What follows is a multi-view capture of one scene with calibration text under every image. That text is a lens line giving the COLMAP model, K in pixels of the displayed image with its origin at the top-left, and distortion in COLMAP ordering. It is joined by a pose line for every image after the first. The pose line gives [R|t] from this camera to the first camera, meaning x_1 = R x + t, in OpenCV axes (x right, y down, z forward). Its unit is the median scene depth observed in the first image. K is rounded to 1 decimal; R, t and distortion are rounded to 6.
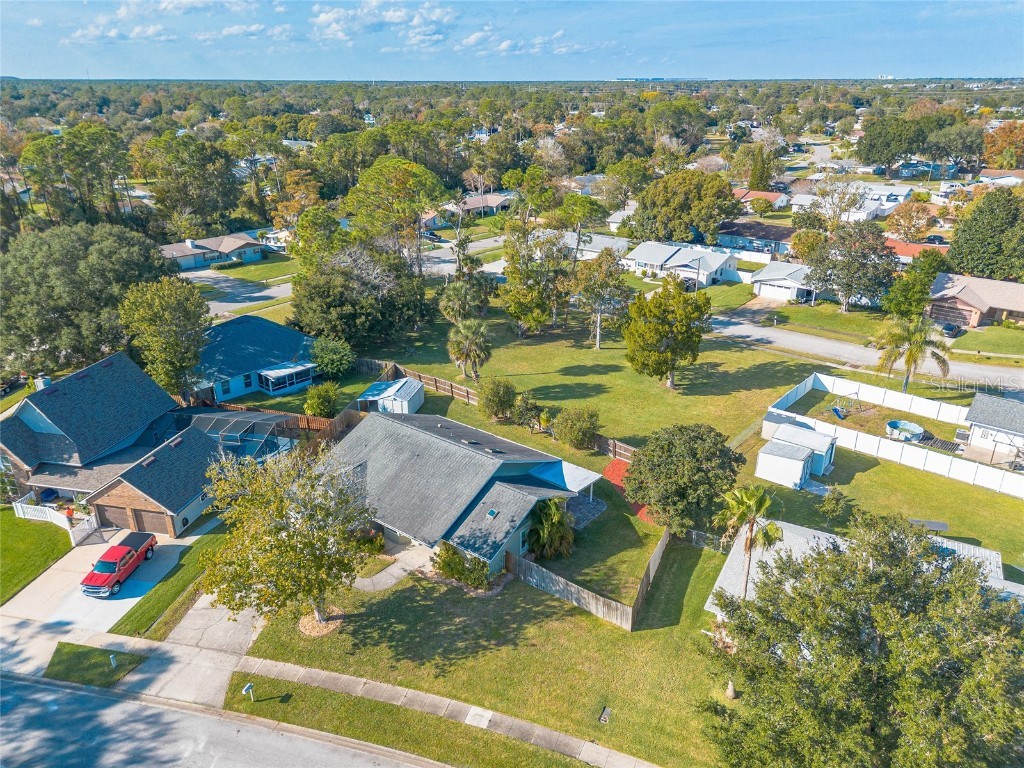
lens RADIAL K [[726.0, 0, 510.3], [0, 726.0, 390.4], [0, 0, 1]] dist [0.071301, -0.066613]
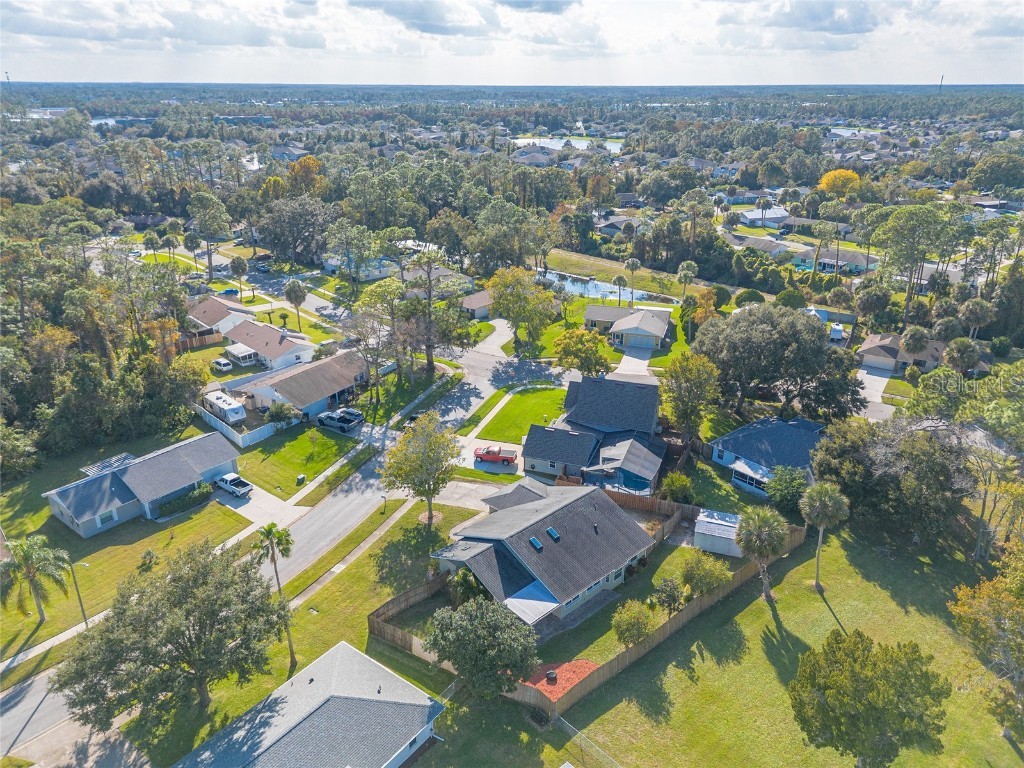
lens RADIAL K [[726.0, 0, 510.3], [0, 726.0, 390.4], [0, 0, 1]] dist [0.071301, -0.066613]
pose [[-0.130288, 0.387774, -0.912500, 1.035843], [-0.388892, 0.826606, 0.406799, -0.634756], [0.912024, 0.407865, 0.043105, 0.796928]]
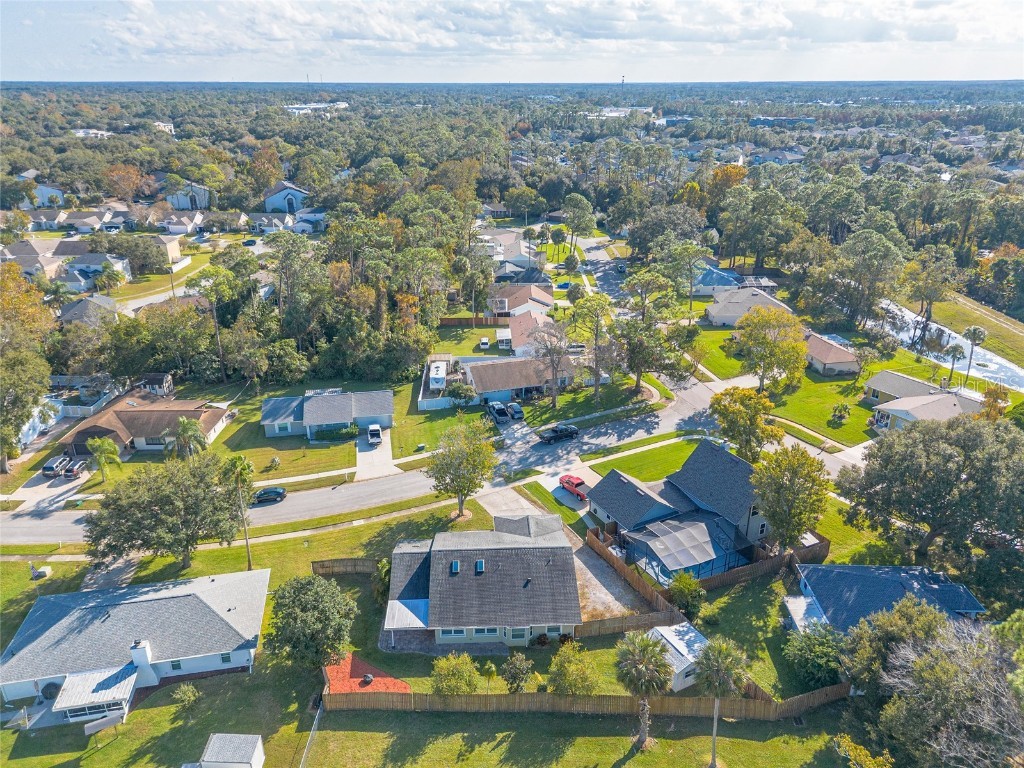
lens RADIAL K [[726.0, 0, 510.3], [0, 726.0, 390.4], [0, 0, 1]] dist [0.071301, -0.066613]
pose [[-0.756639, 0.260168, -0.599842, 0.598867], [-0.250844, 0.731712, 0.633778, -0.990085], [0.603800, 0.630008, -0.488381, 1.493657]]
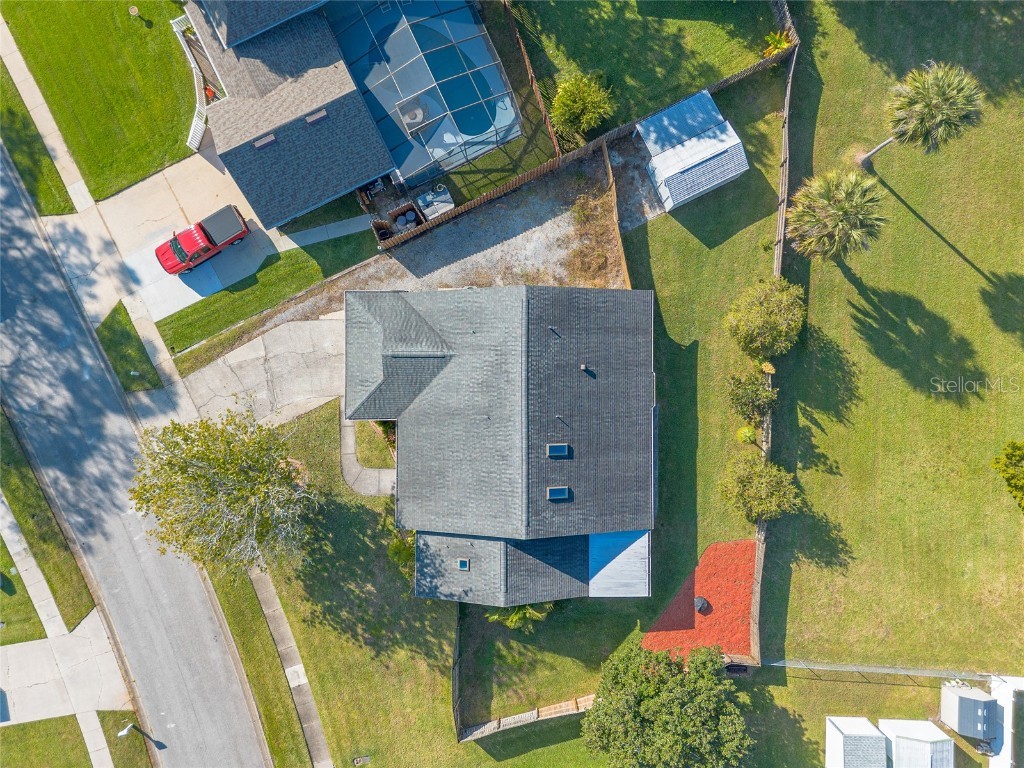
lens RADIAL K [[726.0, 0, 510.3], [0, 726.0, 390.4], [0, 0, 1]] dist [0.071301, -0.066613]
pose [[0.619748, 0.784745, 0.009354, -0.141936], [-0.306184, 0.230799, 0.923571, -0.611510], [0.722609, -0.575245, 0.383314, 0.740815]]
